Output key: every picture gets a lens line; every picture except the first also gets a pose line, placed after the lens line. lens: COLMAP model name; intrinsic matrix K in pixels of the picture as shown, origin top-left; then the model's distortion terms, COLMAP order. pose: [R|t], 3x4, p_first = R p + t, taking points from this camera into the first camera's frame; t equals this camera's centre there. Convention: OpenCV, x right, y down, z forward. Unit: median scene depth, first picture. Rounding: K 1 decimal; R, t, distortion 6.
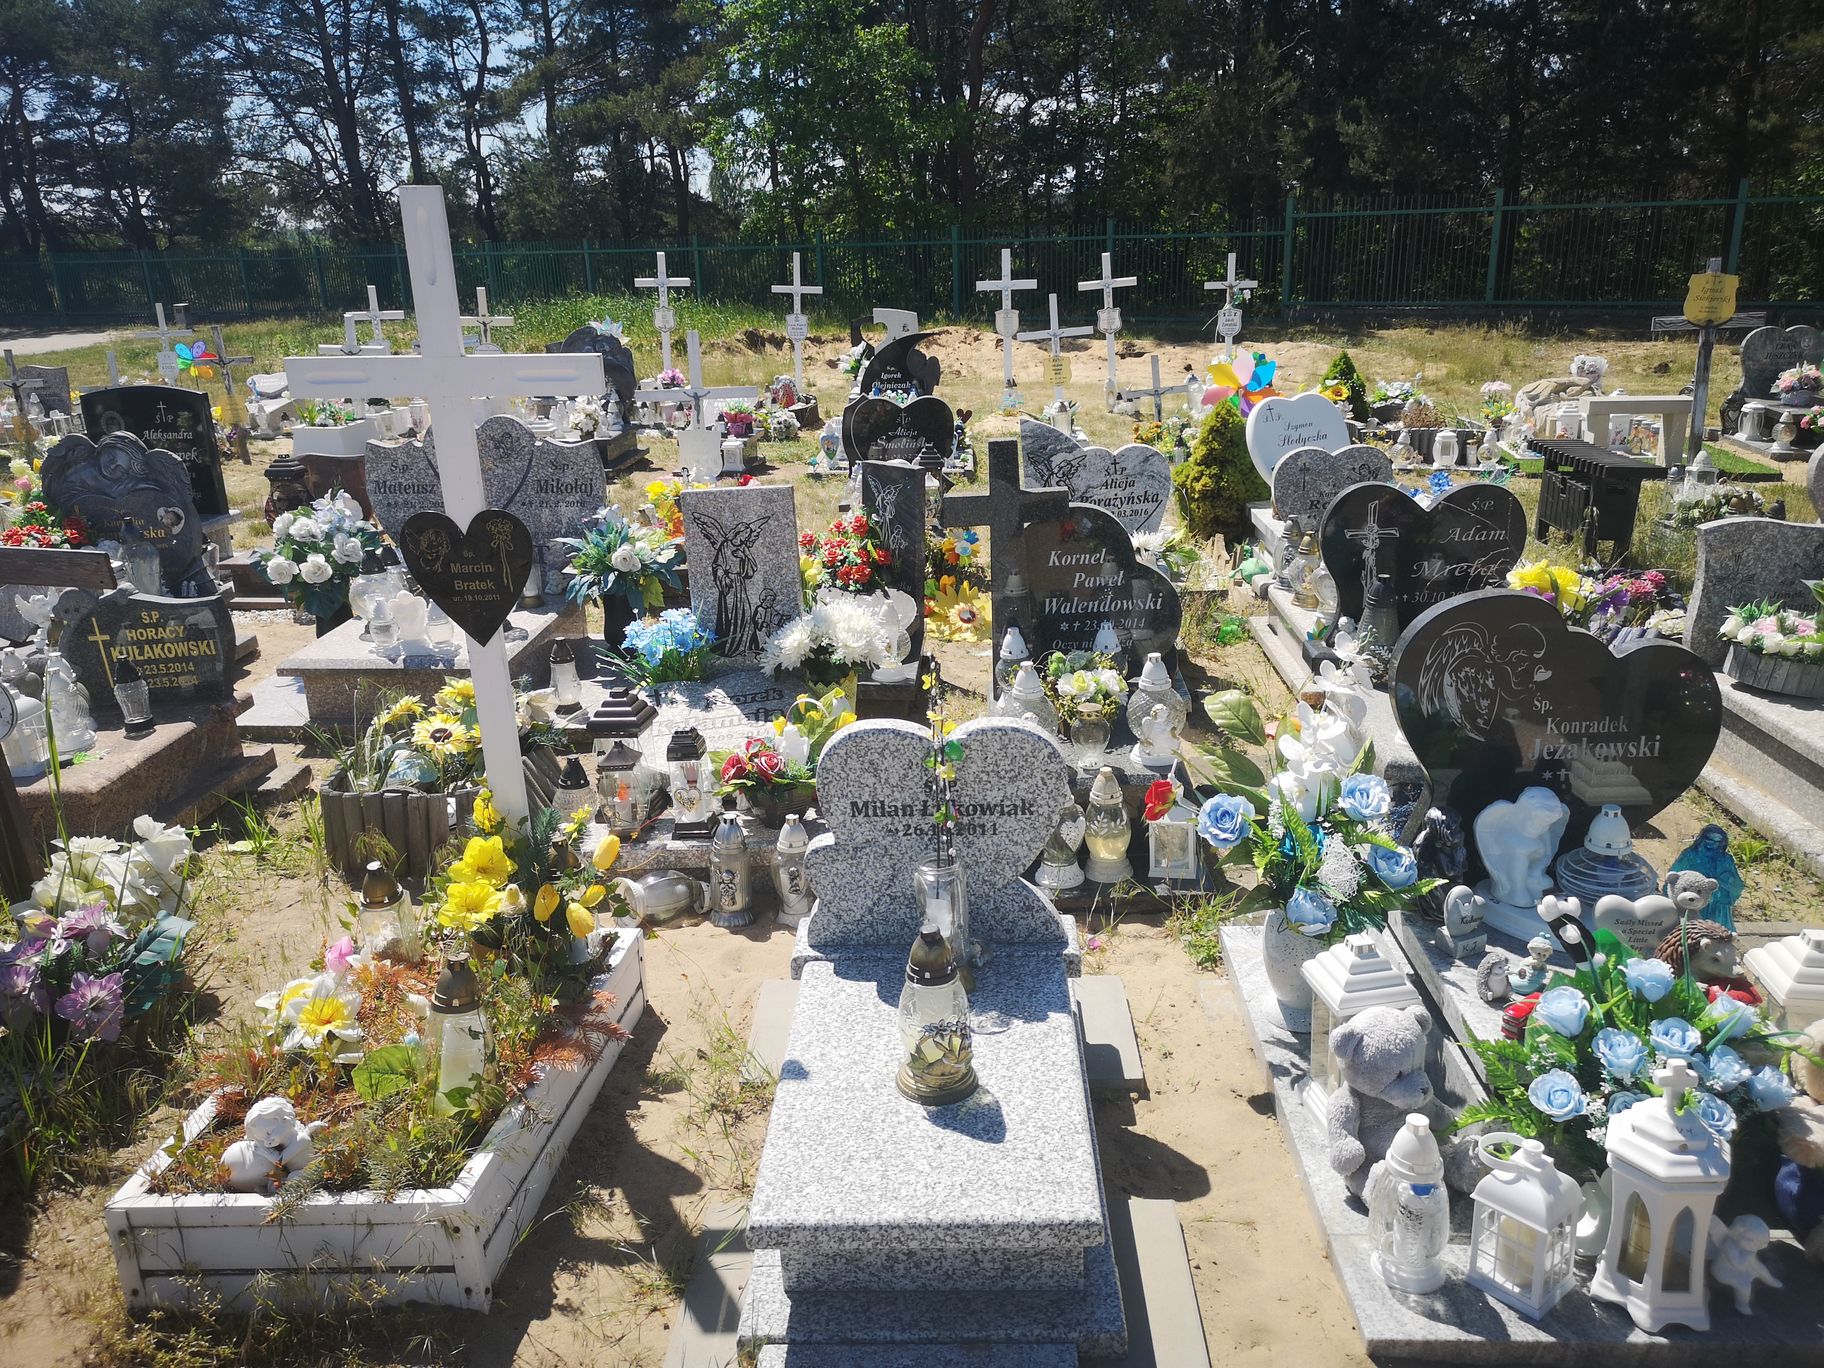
lens RADIAL K [[1396.6, 0, 900.0], [0, 1396.6, 676.8], [0, 0, 1]] dist [0.053498, -0.054152]
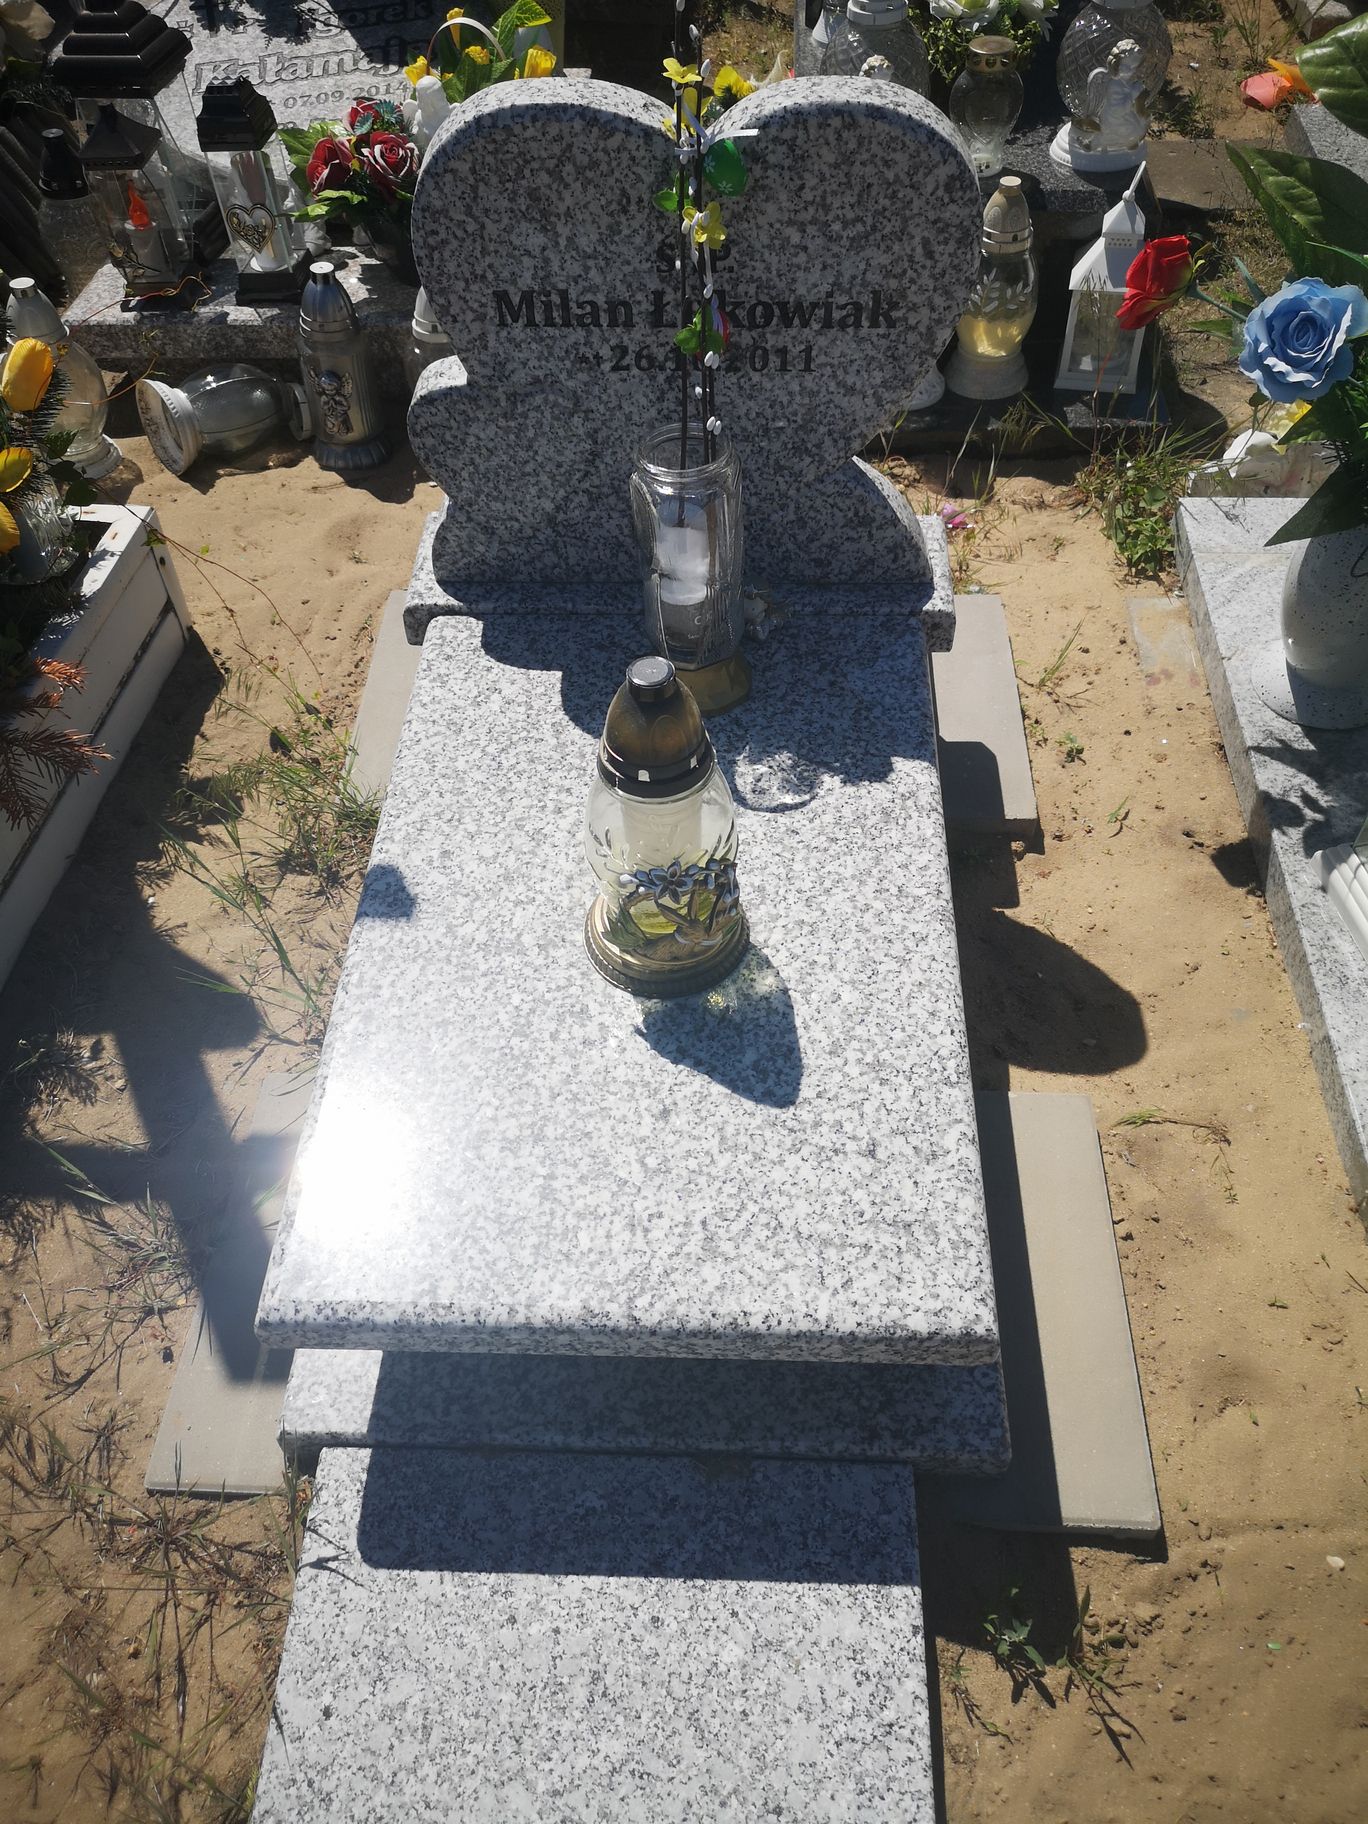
lens RADIAL K [[1396.6, 0, 676.4], [0, 1396.6, 912.9], [0, 0, 1]] dist [0.053498, -0.054152]
pose [[0.999905, 0.011437, 0.007637, 0.022480], [-0.013752, 0.837475, 0.546303, 0.008259], [-0.000147, -0.546356, 0.837553, 0.508967]]
